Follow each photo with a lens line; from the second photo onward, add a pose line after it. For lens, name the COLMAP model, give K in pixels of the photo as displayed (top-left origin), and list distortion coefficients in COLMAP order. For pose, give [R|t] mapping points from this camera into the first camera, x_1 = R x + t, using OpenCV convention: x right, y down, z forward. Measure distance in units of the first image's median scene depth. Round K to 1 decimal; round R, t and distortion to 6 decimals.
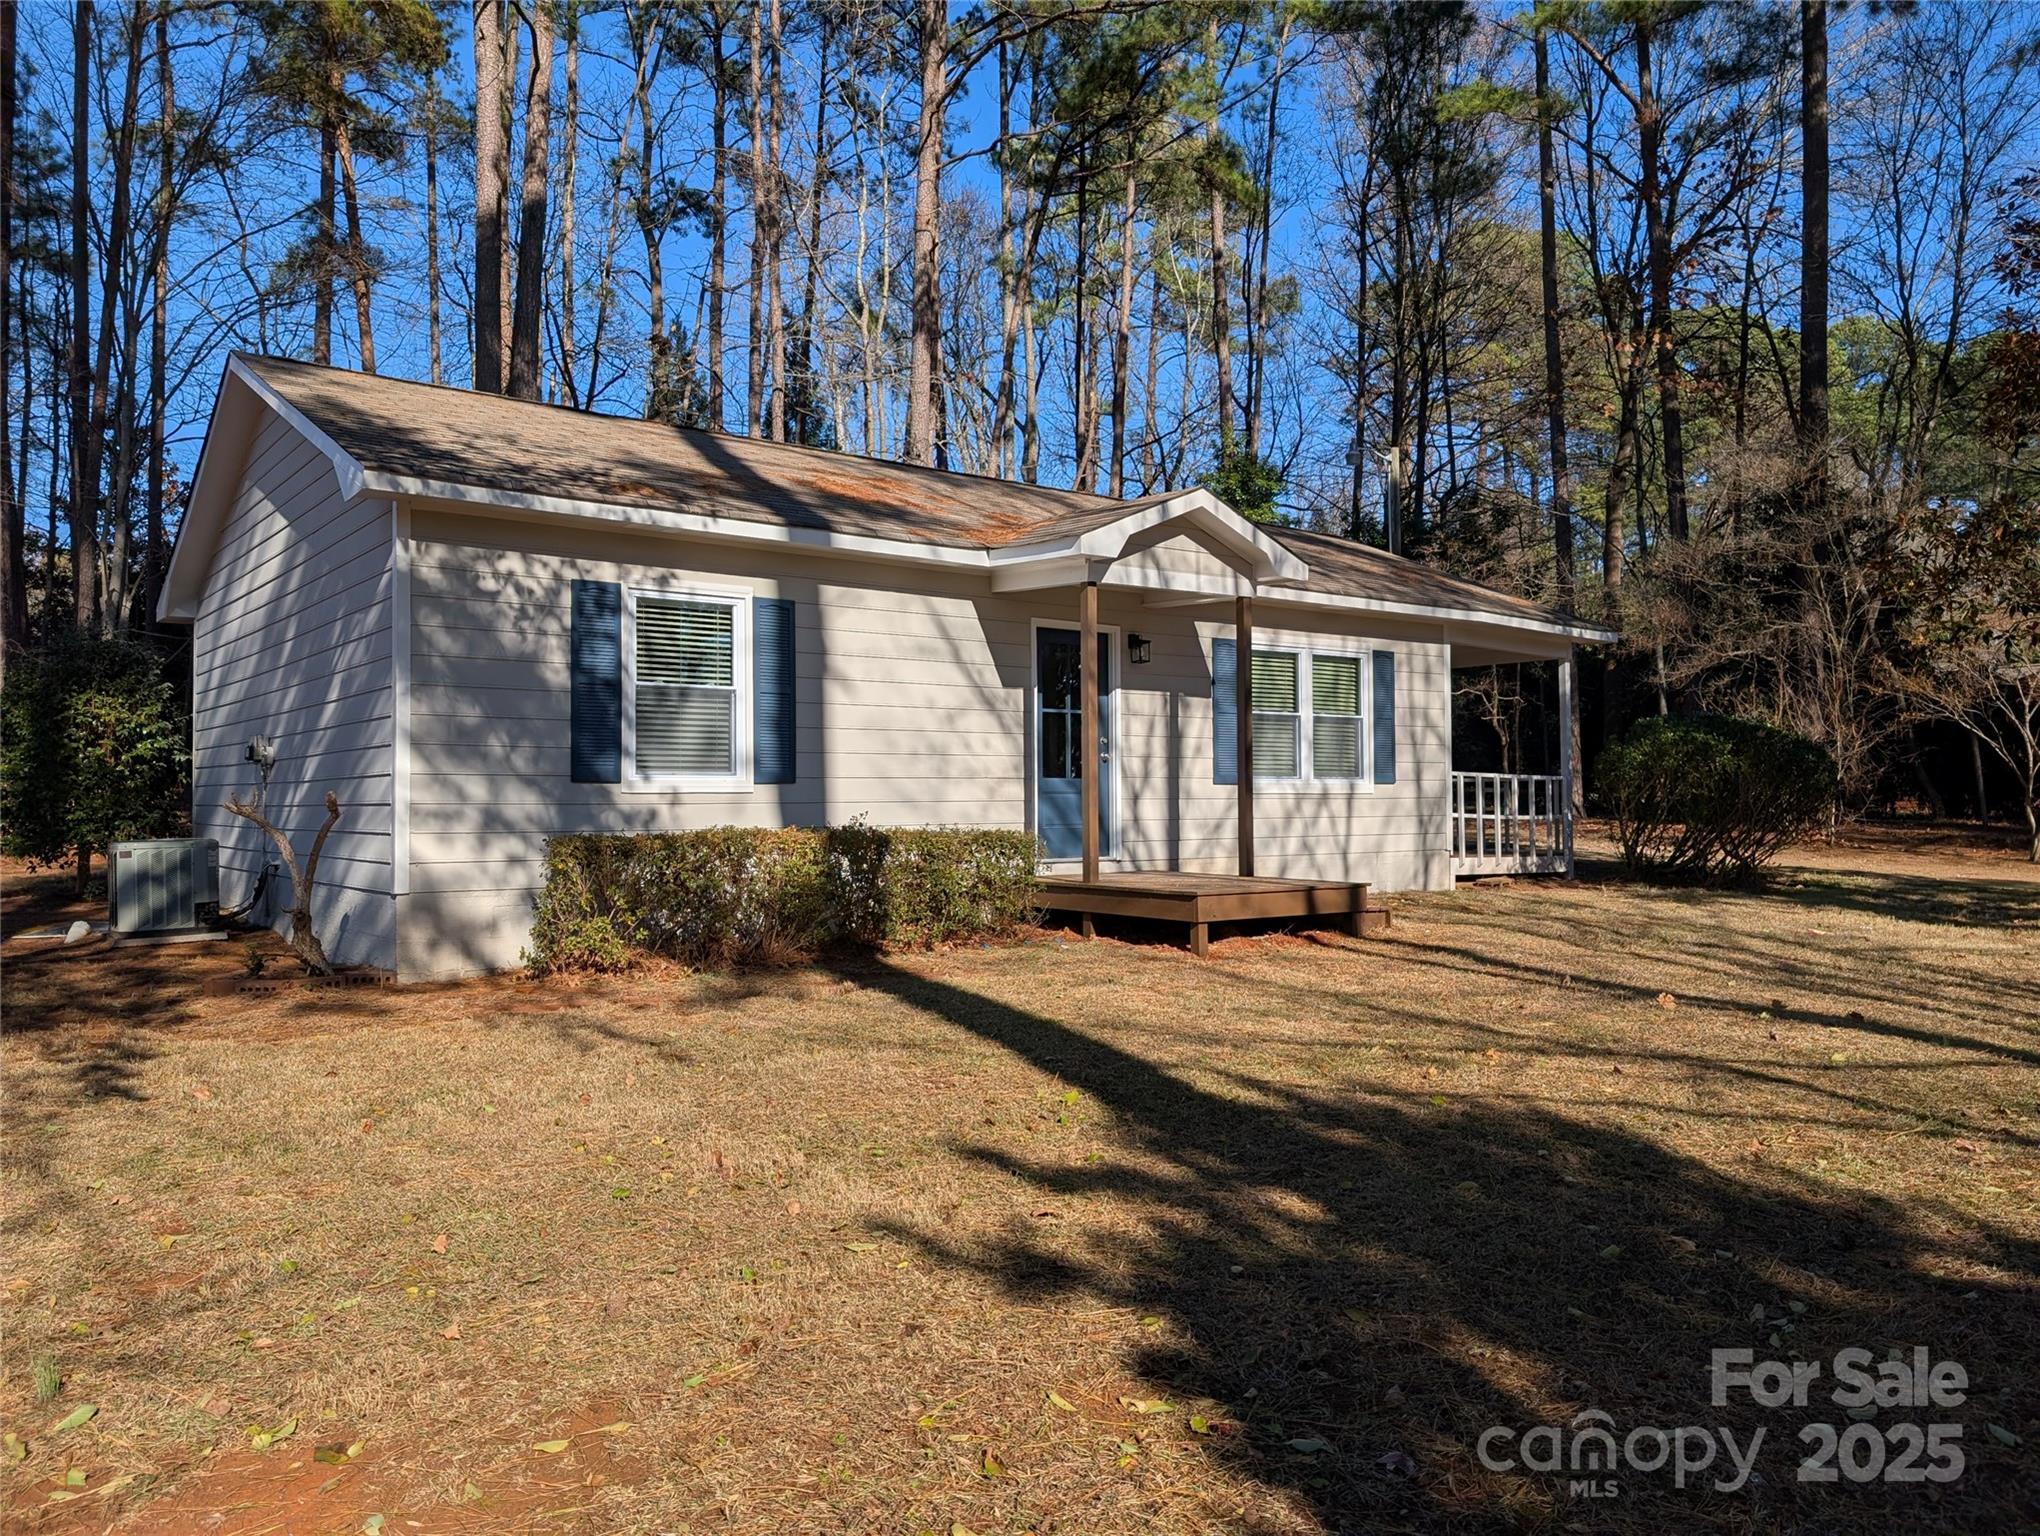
lens RADIAL K [[1477.7, 0, 1020.0], [0, 1477.7, 768.0], [0, 0, 1]] dist [0.007645, -0.006421]
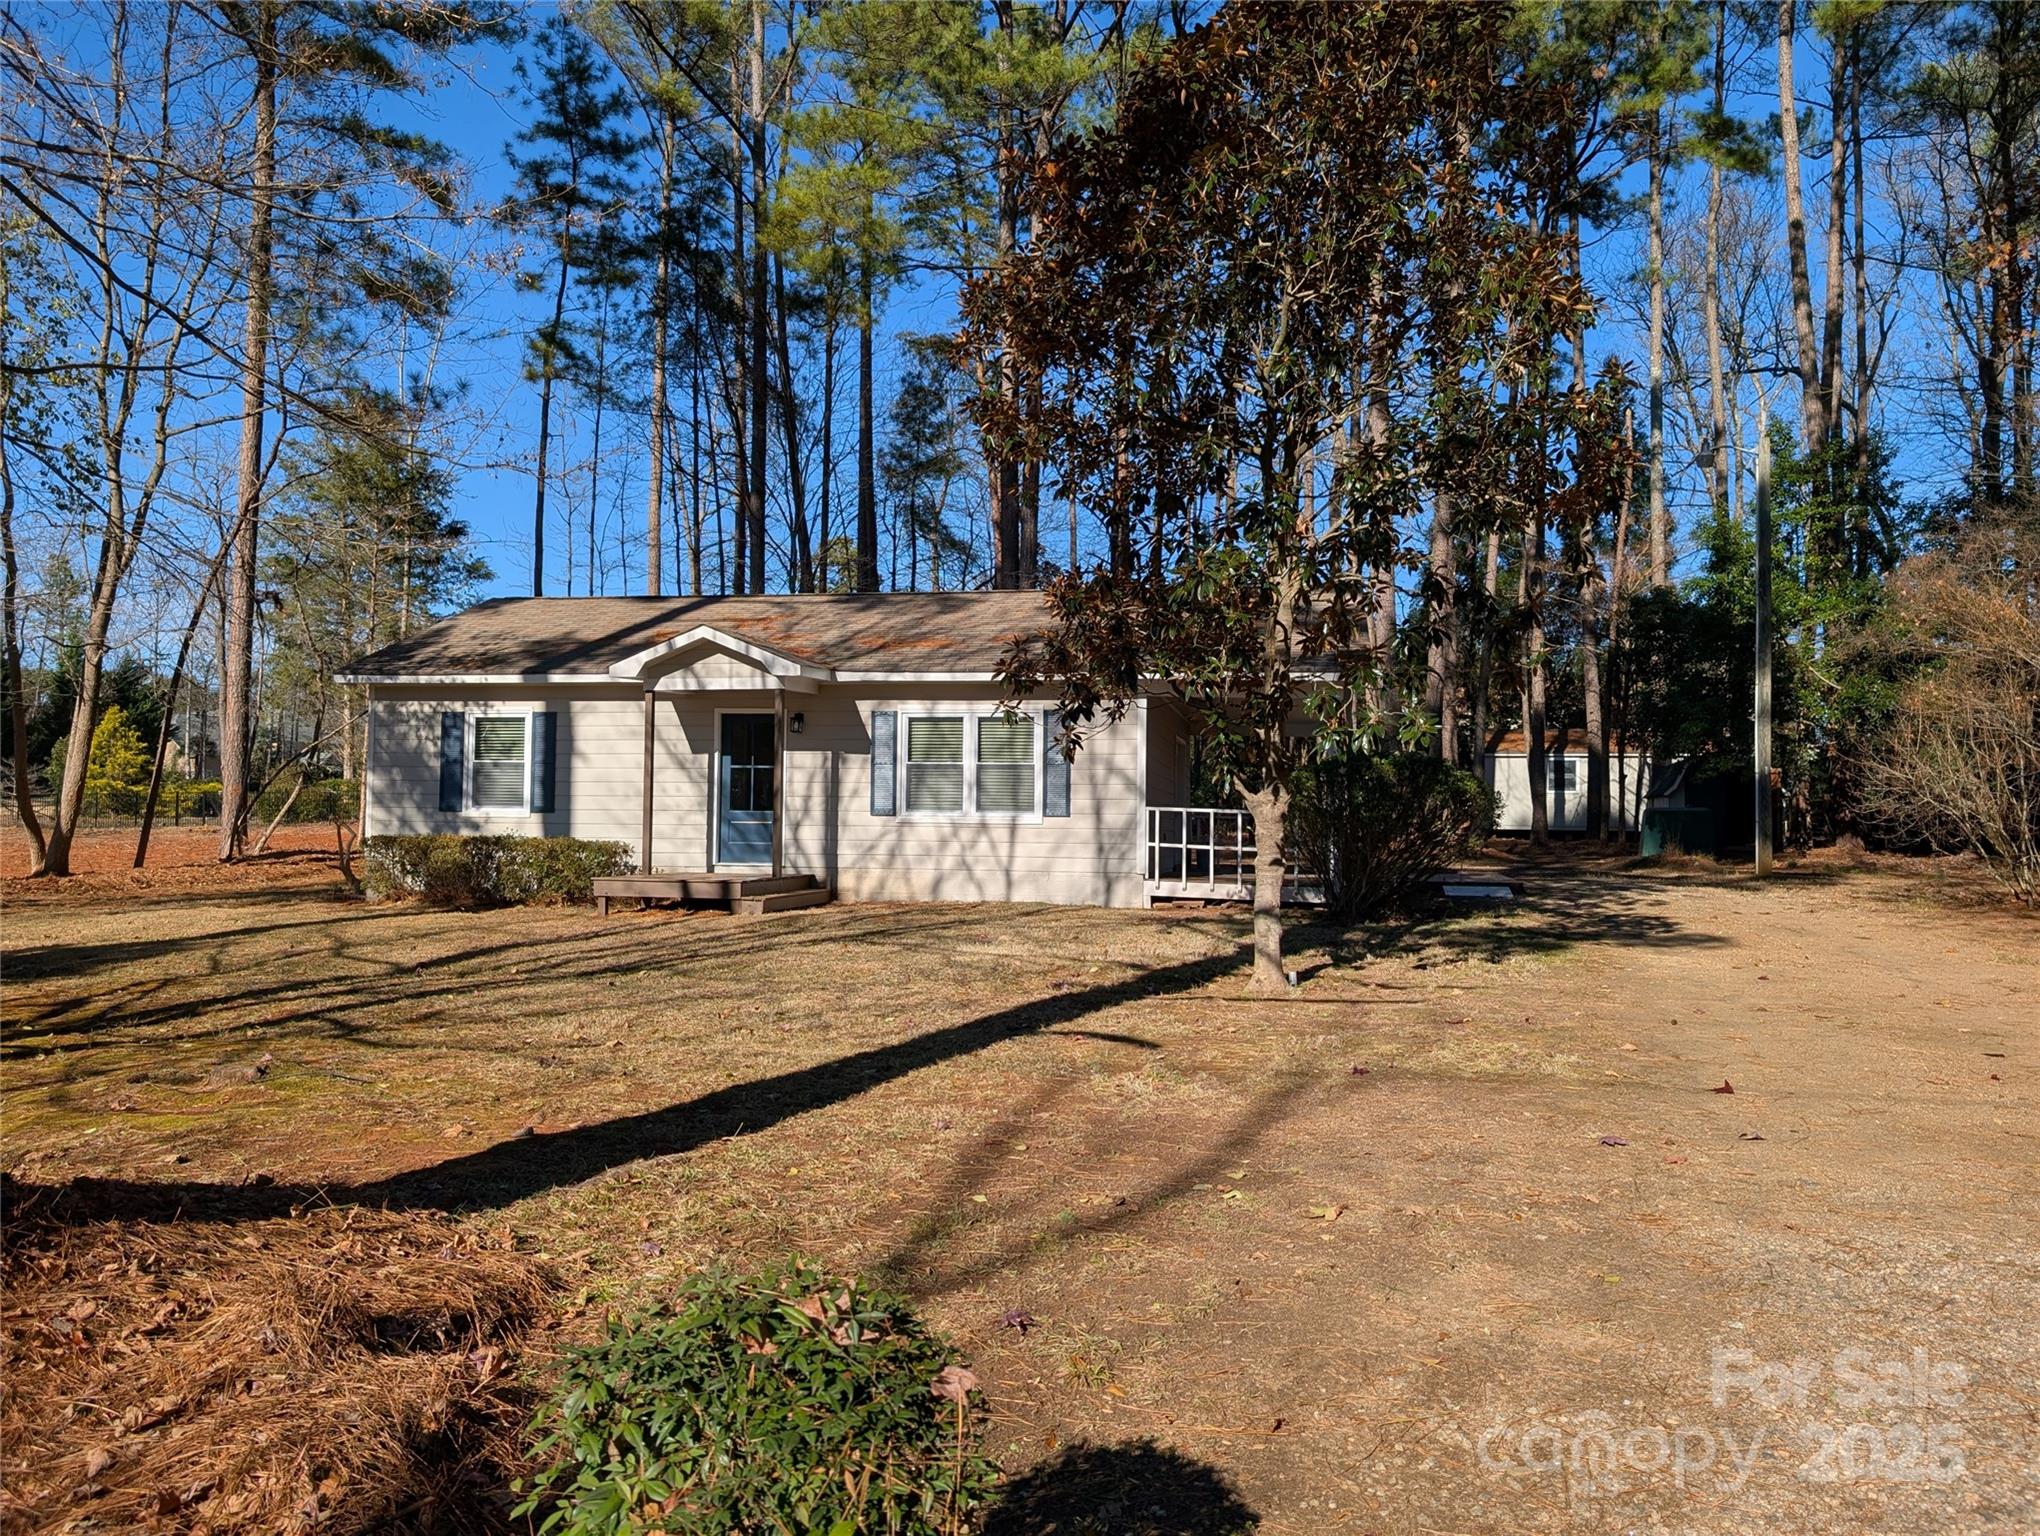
lens RADIAL K [[1477.7, 0, 1020.0], [0, 1477.7, 768.0], [0, 0, 1]] dist [0.007645, -0.006421]
pose [[0.671515, -0.015667, -0.740825, 1.317805], [0.001004, 0.999795, -0.020234, -0.005934], [0.740990, 0.012844, 0.671393, 0.171568]]
